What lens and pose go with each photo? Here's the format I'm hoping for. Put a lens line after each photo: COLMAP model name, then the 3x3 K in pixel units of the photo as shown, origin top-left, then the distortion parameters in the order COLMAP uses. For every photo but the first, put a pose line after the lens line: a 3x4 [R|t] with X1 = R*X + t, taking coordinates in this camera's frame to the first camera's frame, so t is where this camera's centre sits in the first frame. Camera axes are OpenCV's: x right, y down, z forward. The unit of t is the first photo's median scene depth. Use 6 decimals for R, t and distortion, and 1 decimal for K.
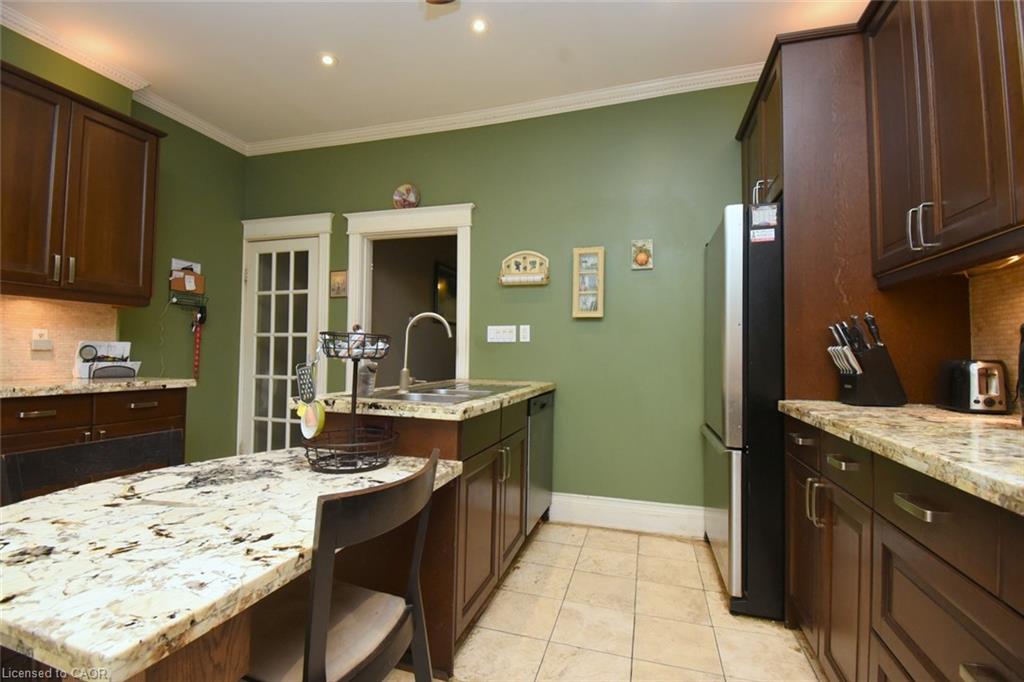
lens RADIAL K [[450.4, 0, 511.6], [0, 450.4, 337.5], [0, 0, 1]] dist [0.005003, -0.017547]
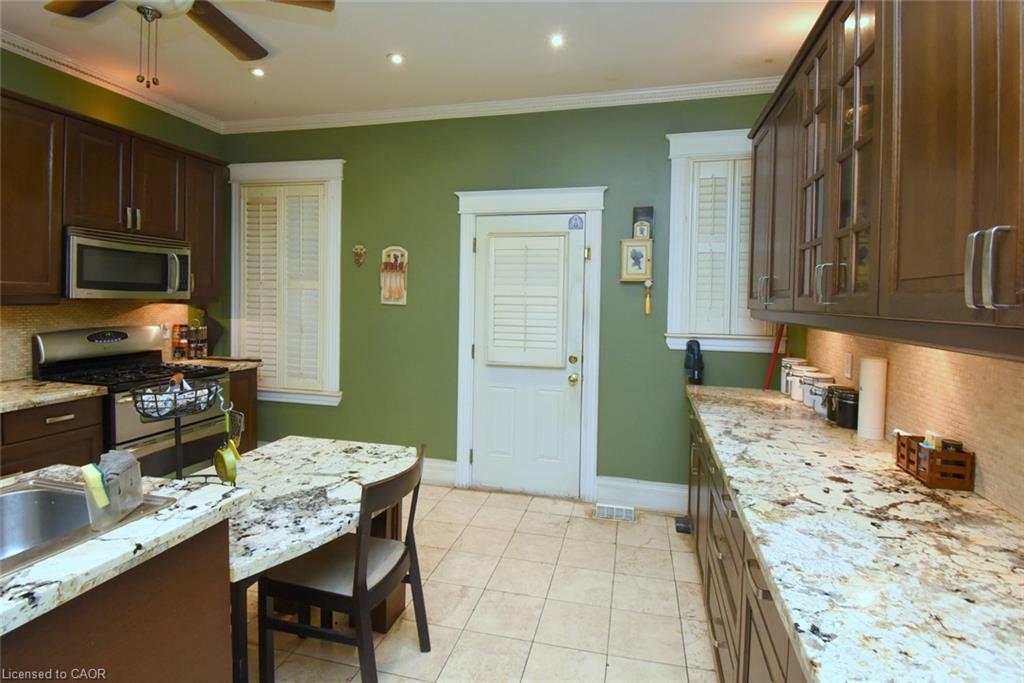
lens RADIAL K [[491.1, 0, 525.2], [0, 491.1, 311.6], [0, 0, 1]] dist [0.002853, -0.014032]
pose [[-0.997265, -0.030427, -0.067349, -1.409714], [-0.029718, 0.999492, -0.011512, -0.238697], [0.067665, -0.009479, -0.997663, 2.938076]]
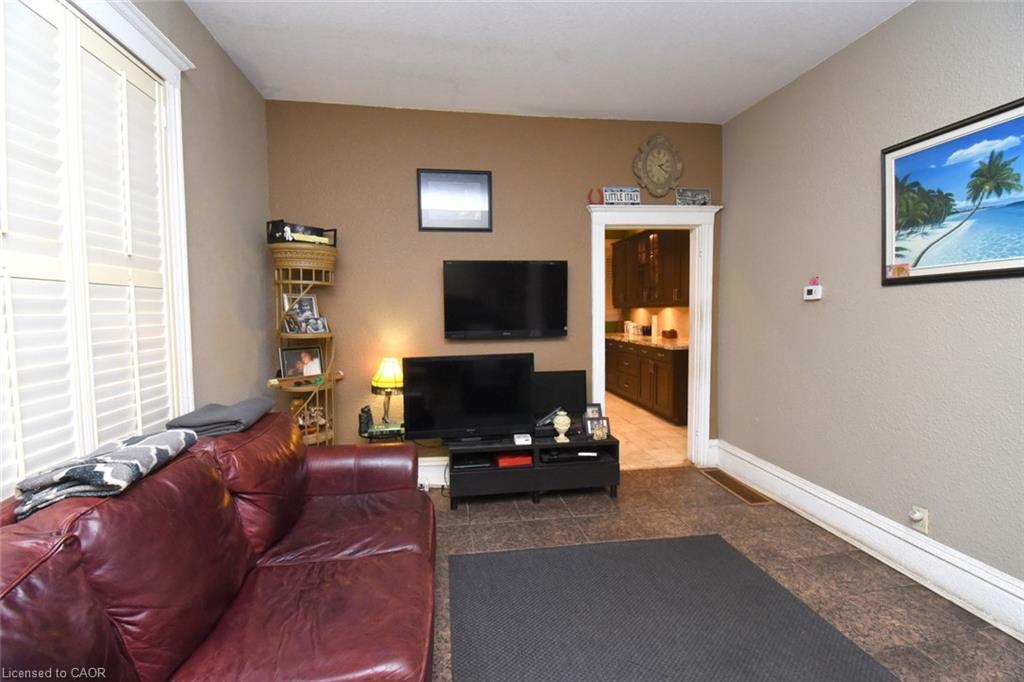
lens RADIAL K [[450.4, 0, 508.8], [0, 450.4, 335.7], [0, 0, 1]] dist [0.005003, -0.017547]
pose [[-0.901803, 0.027901, -0.431246, 1.852641], [0.021523, 0.999575, 0.019663, -0.004730], [0.431611, 0.008450, -0.902020, 6.136406]]
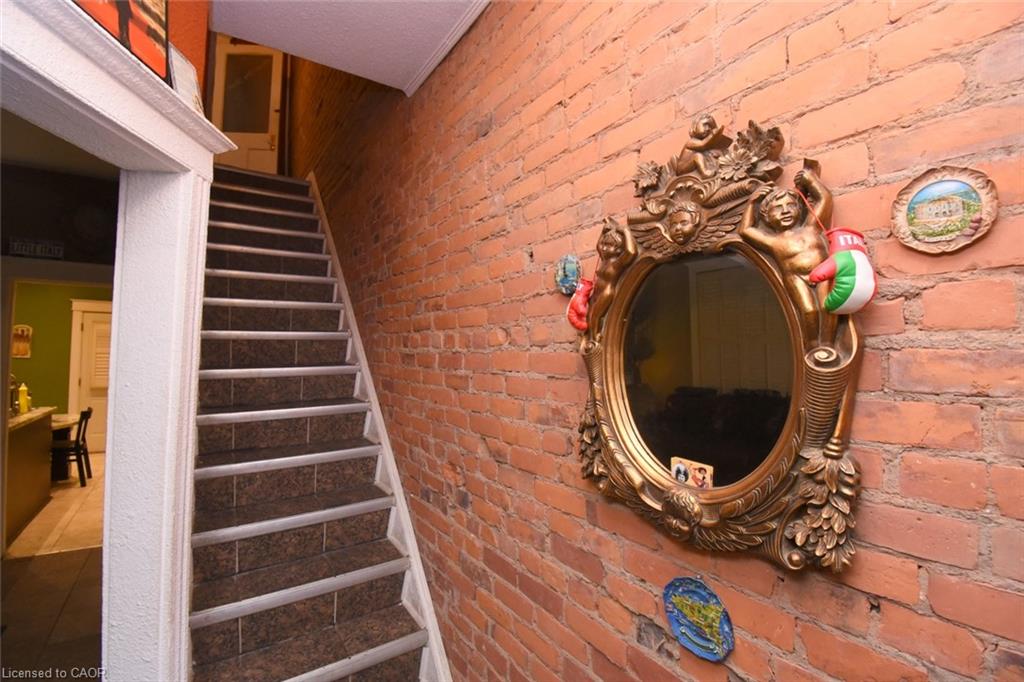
lens RADIAL K [[450.4, 0, 494.2], [0, 450.4, 342.4], [0, 0, 1]] dist [0.005003, -0.017547]
pose [[-0.634276, -0.052436, -0.771327, -0.127332], [-0.001985, 0.997804, -0.066201, -0.131754], [0.773104, -0.040459, -0.632987, 7.761627]]
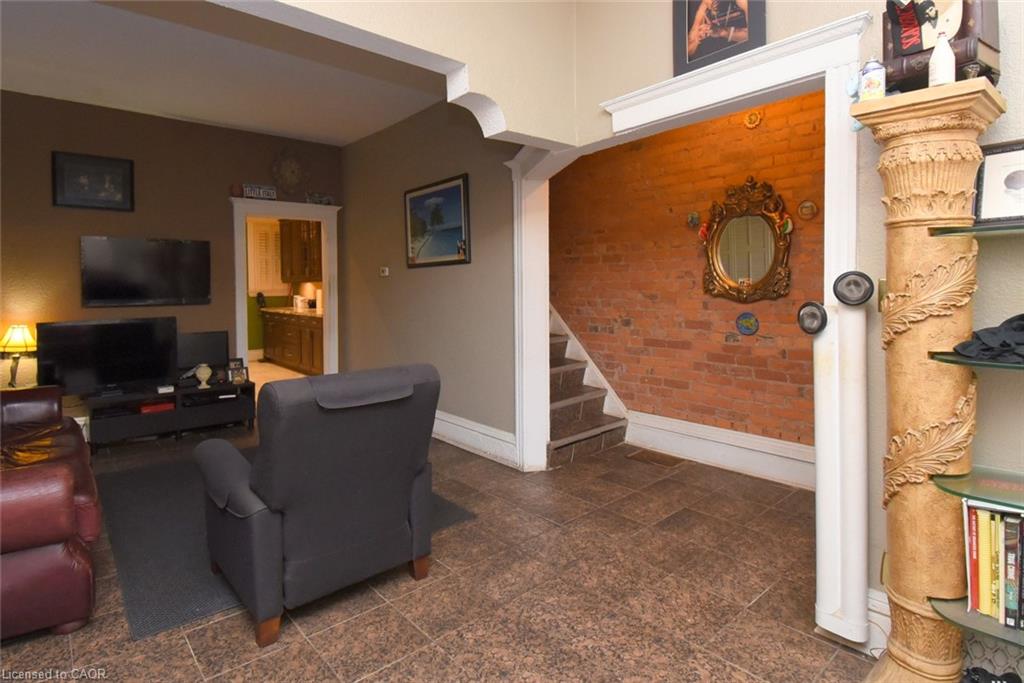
lens RADIAL K [[521.1, 0, 505.8], [0, 521.1, 295.1], [0, 0, 1]] dist [-0.003921, -0.003279]
pose [[-0.520322, 0.013473, -0.853864, 2.592036], [0.034885, 0.999376, -0.005489, 0.110422], [0.853257, -0.032643, -0.520468, 7.920977]]
